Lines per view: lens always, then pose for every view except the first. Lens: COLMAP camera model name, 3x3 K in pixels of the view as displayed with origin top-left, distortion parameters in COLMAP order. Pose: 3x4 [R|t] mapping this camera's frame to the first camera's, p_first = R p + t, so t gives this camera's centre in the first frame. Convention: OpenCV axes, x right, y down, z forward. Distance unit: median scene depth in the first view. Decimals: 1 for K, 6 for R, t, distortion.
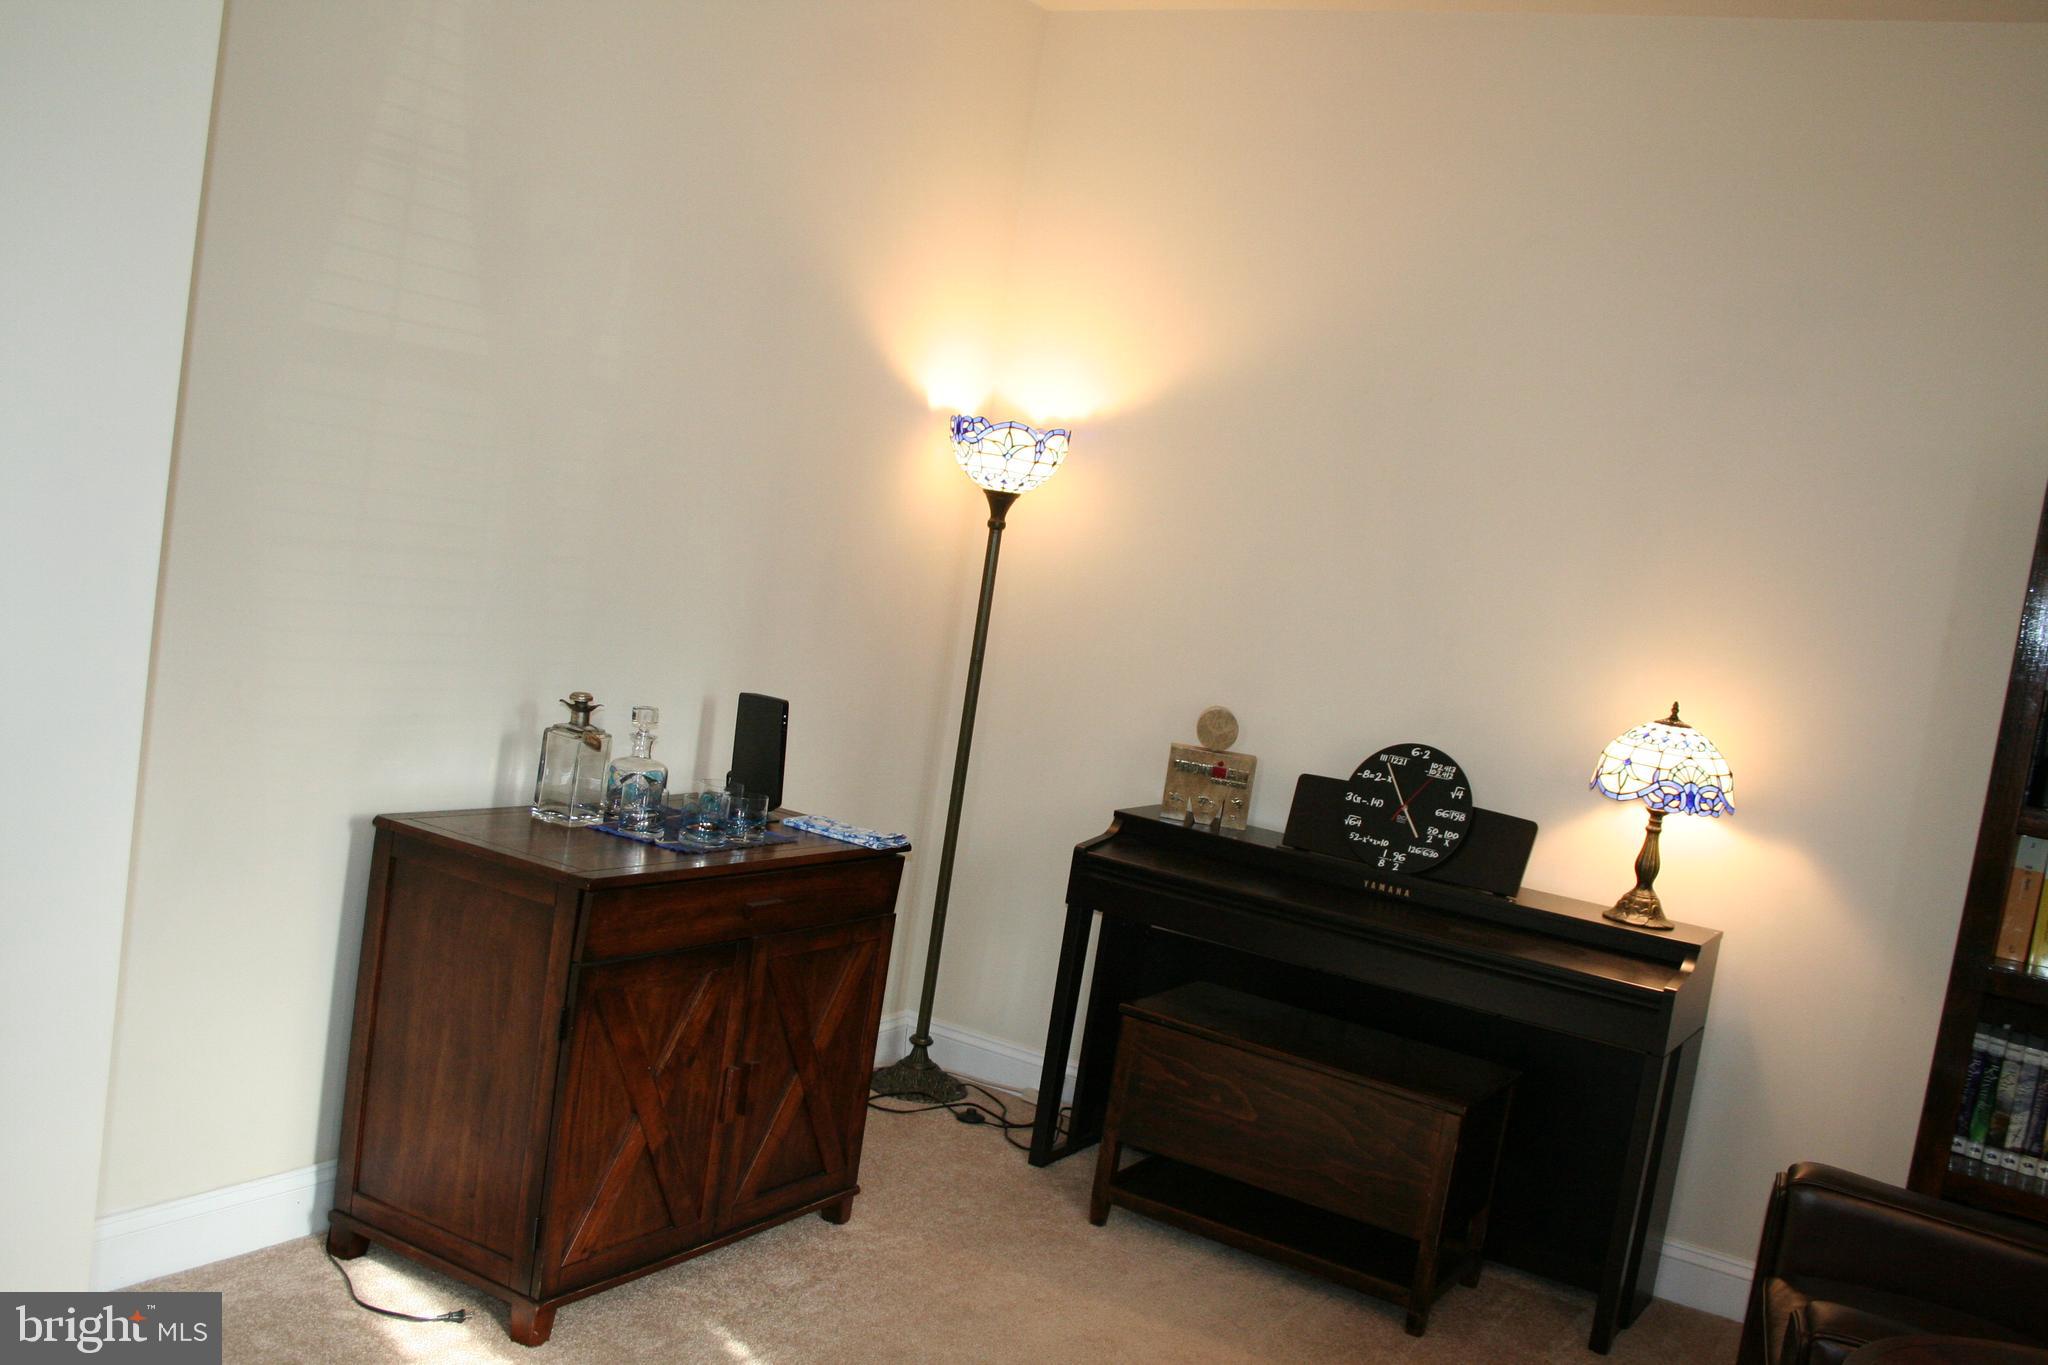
lens RADIAL K [[1974.1, 0, 1030.9], [0, 1974.1, 681.5], [0, 0, 1]] dist [-0.106653, 0.073907]
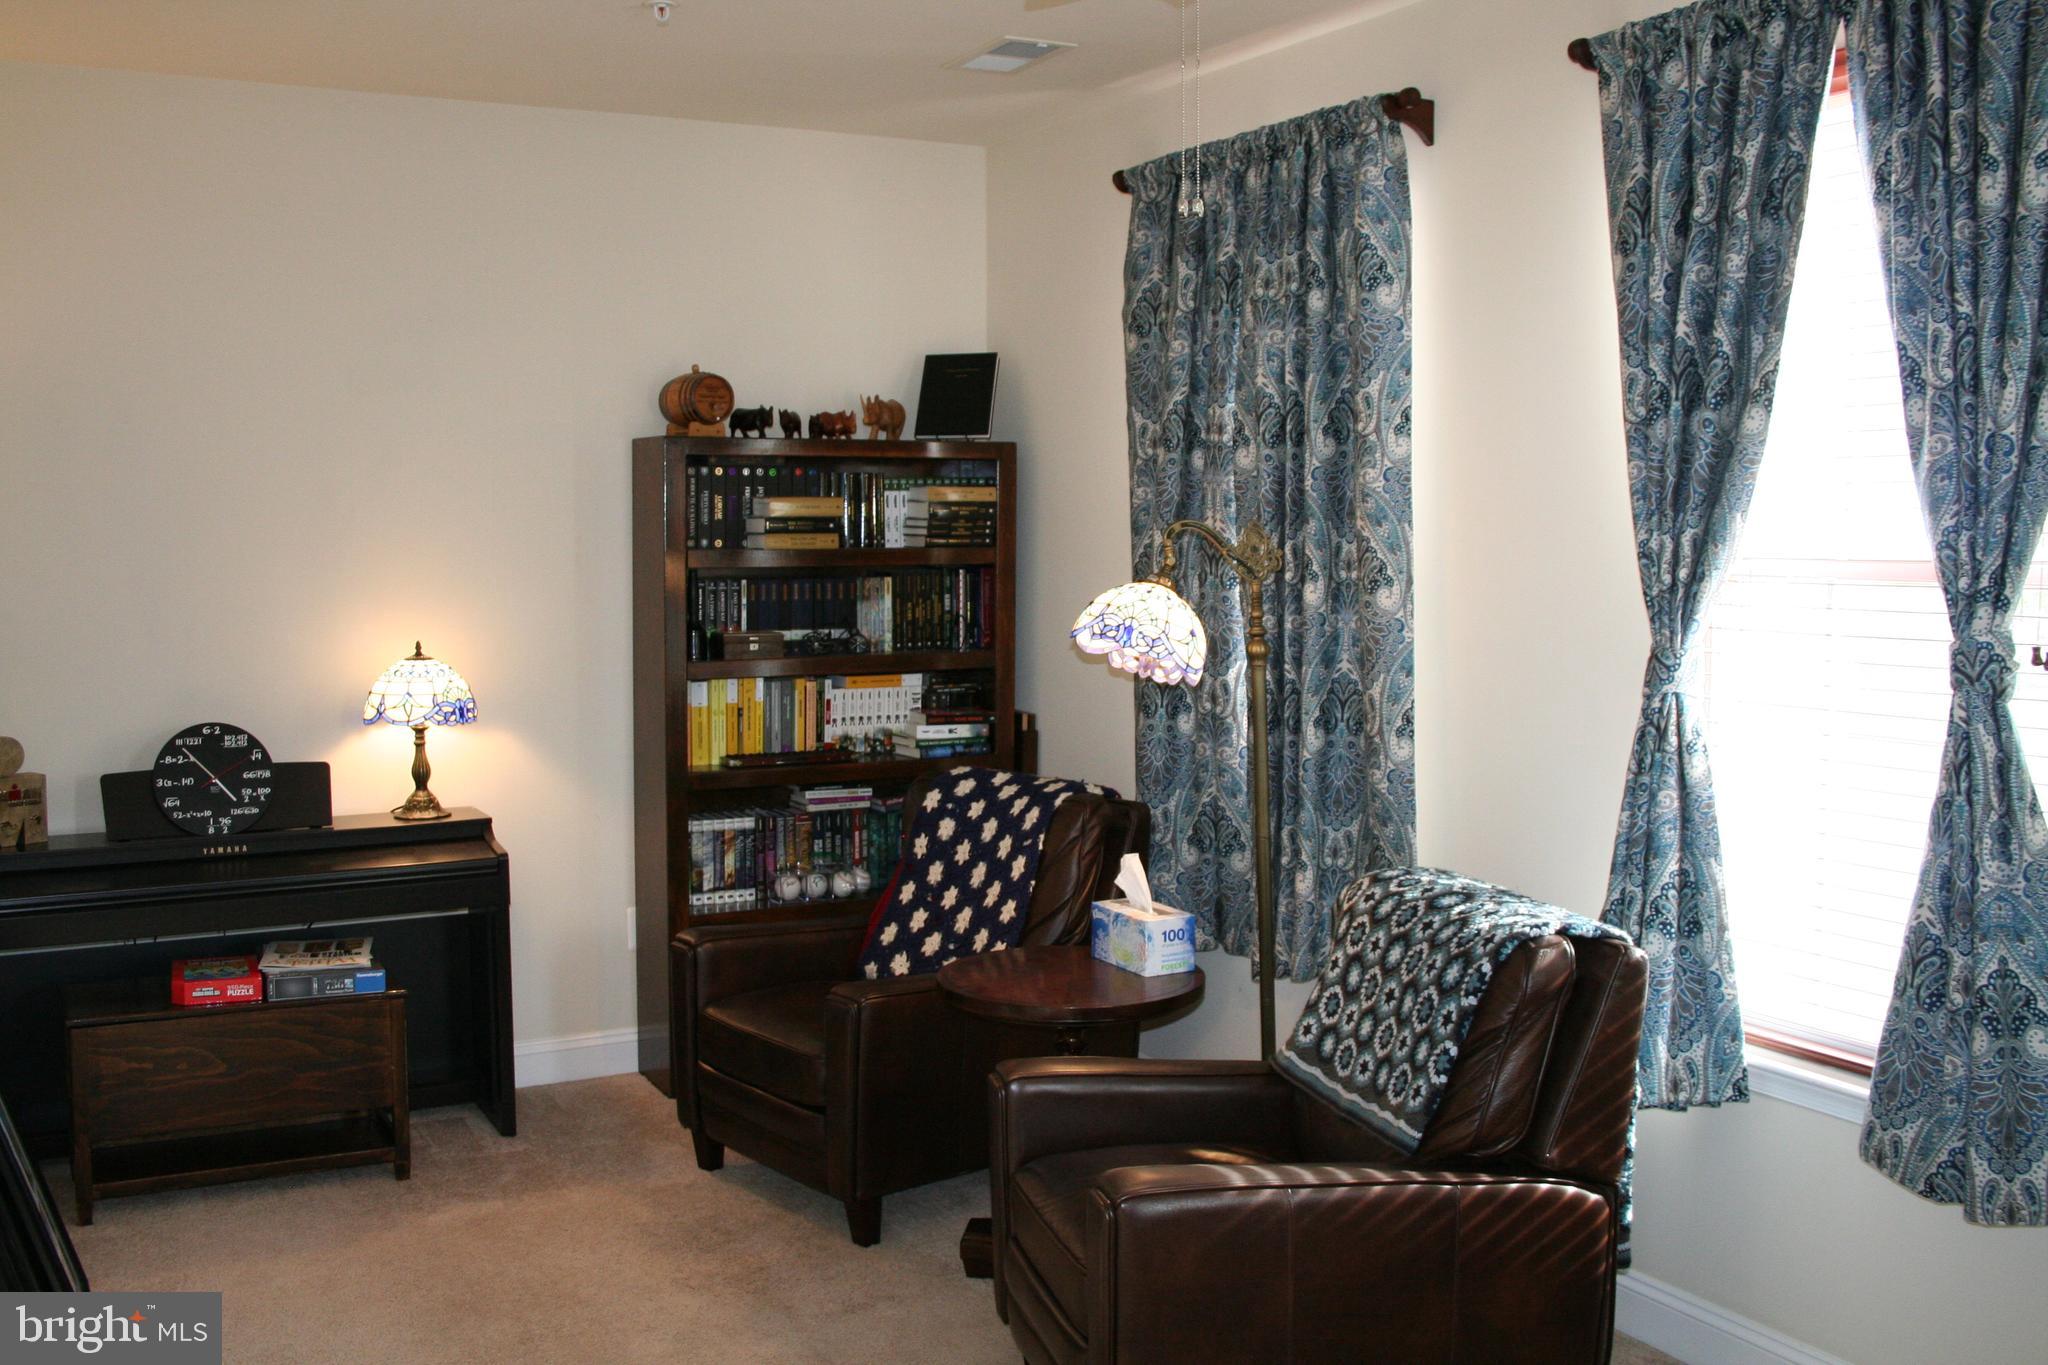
lens RADIAL K [[1974.1, 0, 1030.9], [0, 1974.1, 681.5], [0, 0, 1]] dist [-0.106653, 0.073907]
pose [[0.508074, -0.219049, 0.832994, -0.509917], [0.153518, 0.974665, 0.162668, -0.104884], [-0.847522, 0.045232, 0.528829, -0.013696]]
